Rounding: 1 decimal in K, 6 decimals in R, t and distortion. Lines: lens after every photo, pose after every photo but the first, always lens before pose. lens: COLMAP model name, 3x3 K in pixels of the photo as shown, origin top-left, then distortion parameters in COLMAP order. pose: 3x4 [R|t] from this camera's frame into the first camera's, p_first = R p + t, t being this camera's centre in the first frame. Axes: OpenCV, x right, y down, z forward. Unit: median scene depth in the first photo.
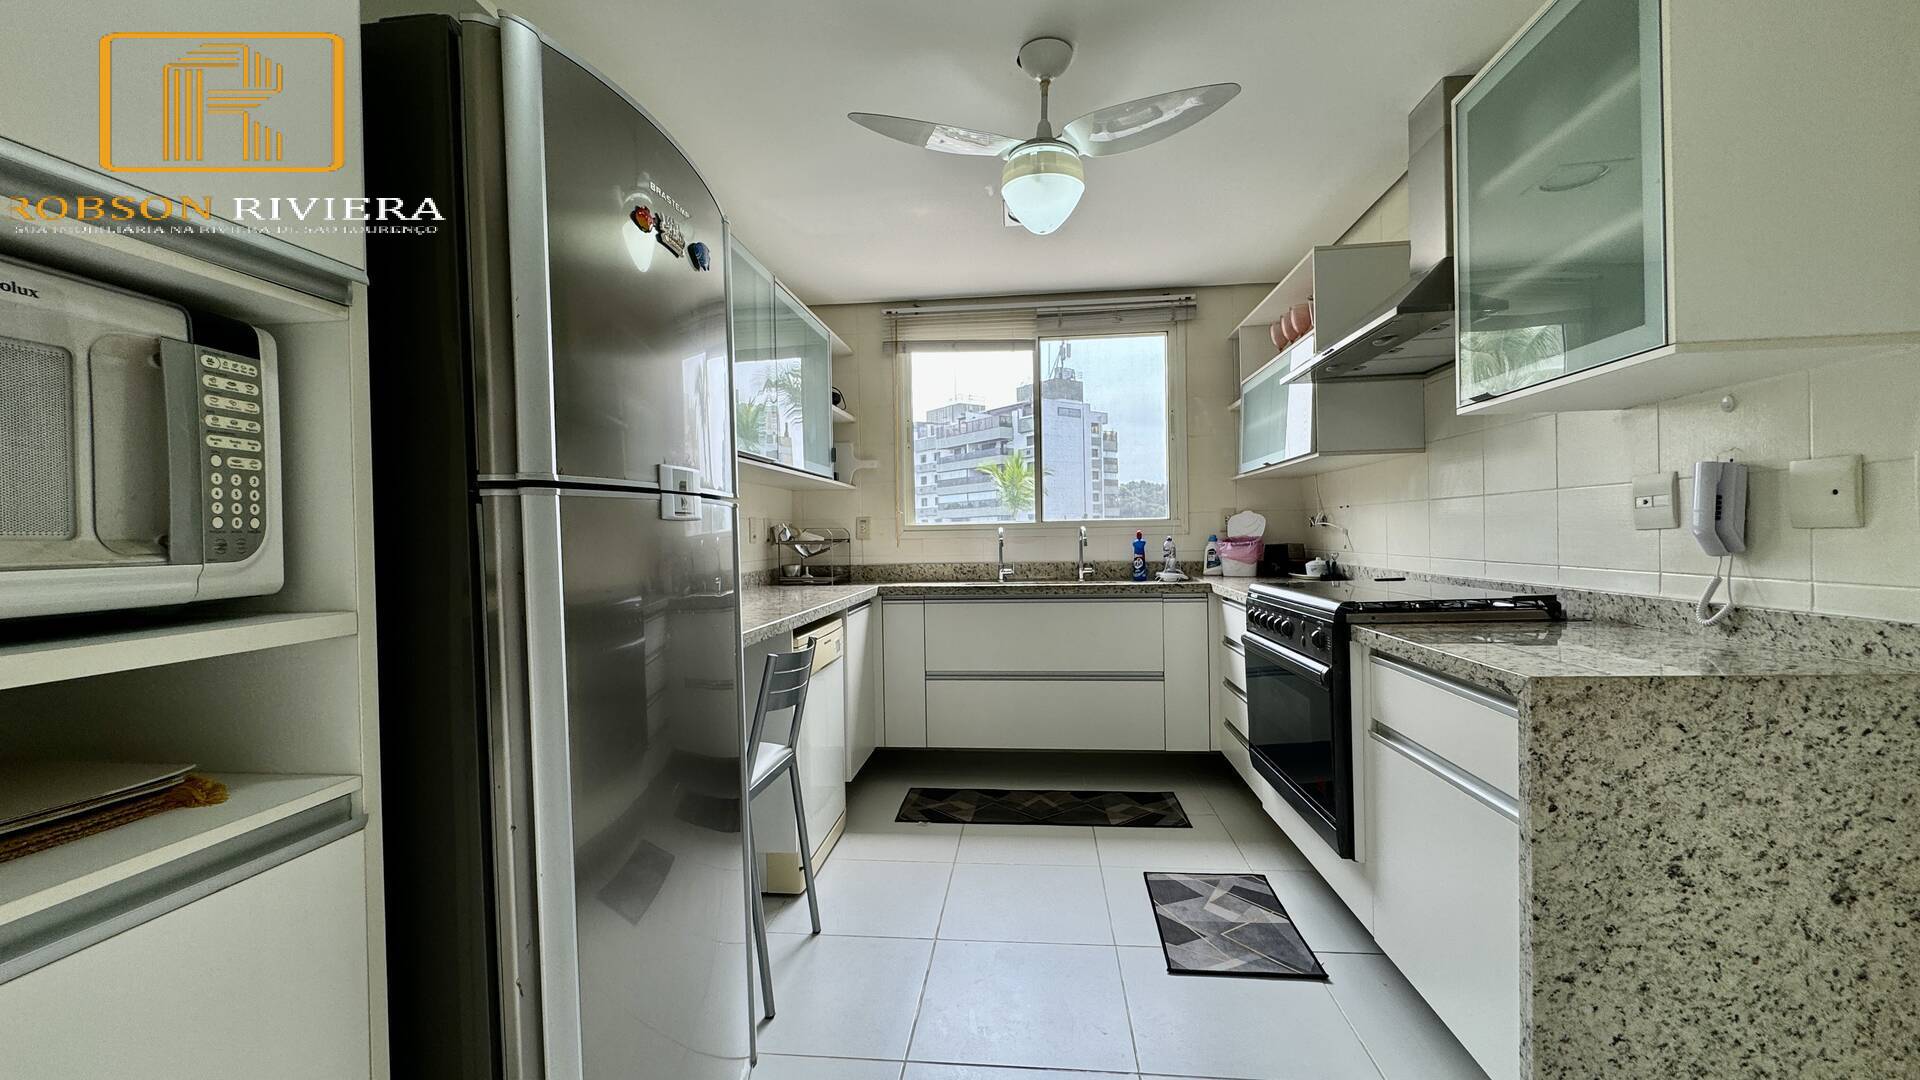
lens RADIAL K [[762.2, 0, 958.9], [0, 762.2, 538.2], [0, 0, 1]] dist [-0.003747, 0.000499]
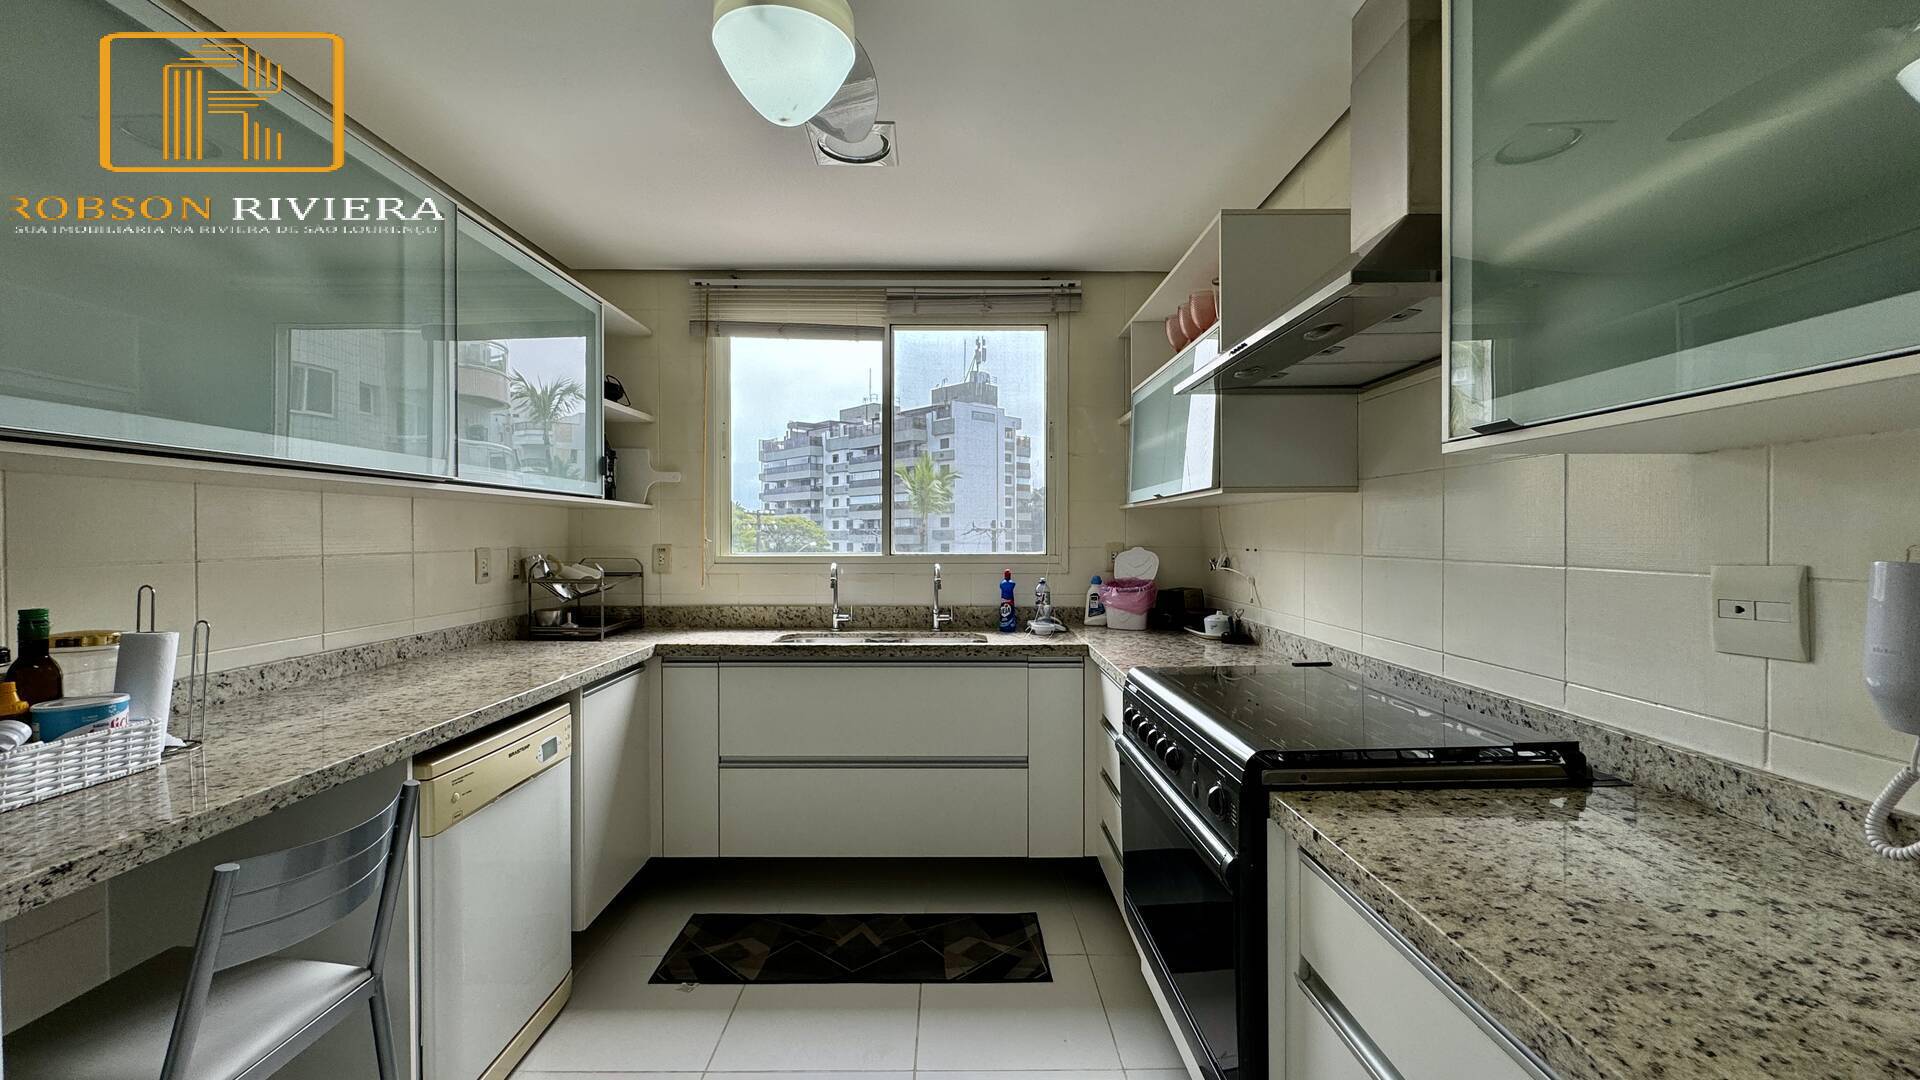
lens RADIAL K [[762.2, 0, 959.5], [0, 762.2, 538.1], [0, 0, 1]] dist [-0.003747, 0.000499]
pose [[0.993524, 0.017883, 0.112203, 0.106421], [-0.017663, 0.999840, -0.002955, -0.044521], [-0.112238, 0.000954, 0.993681, 0.228678]]
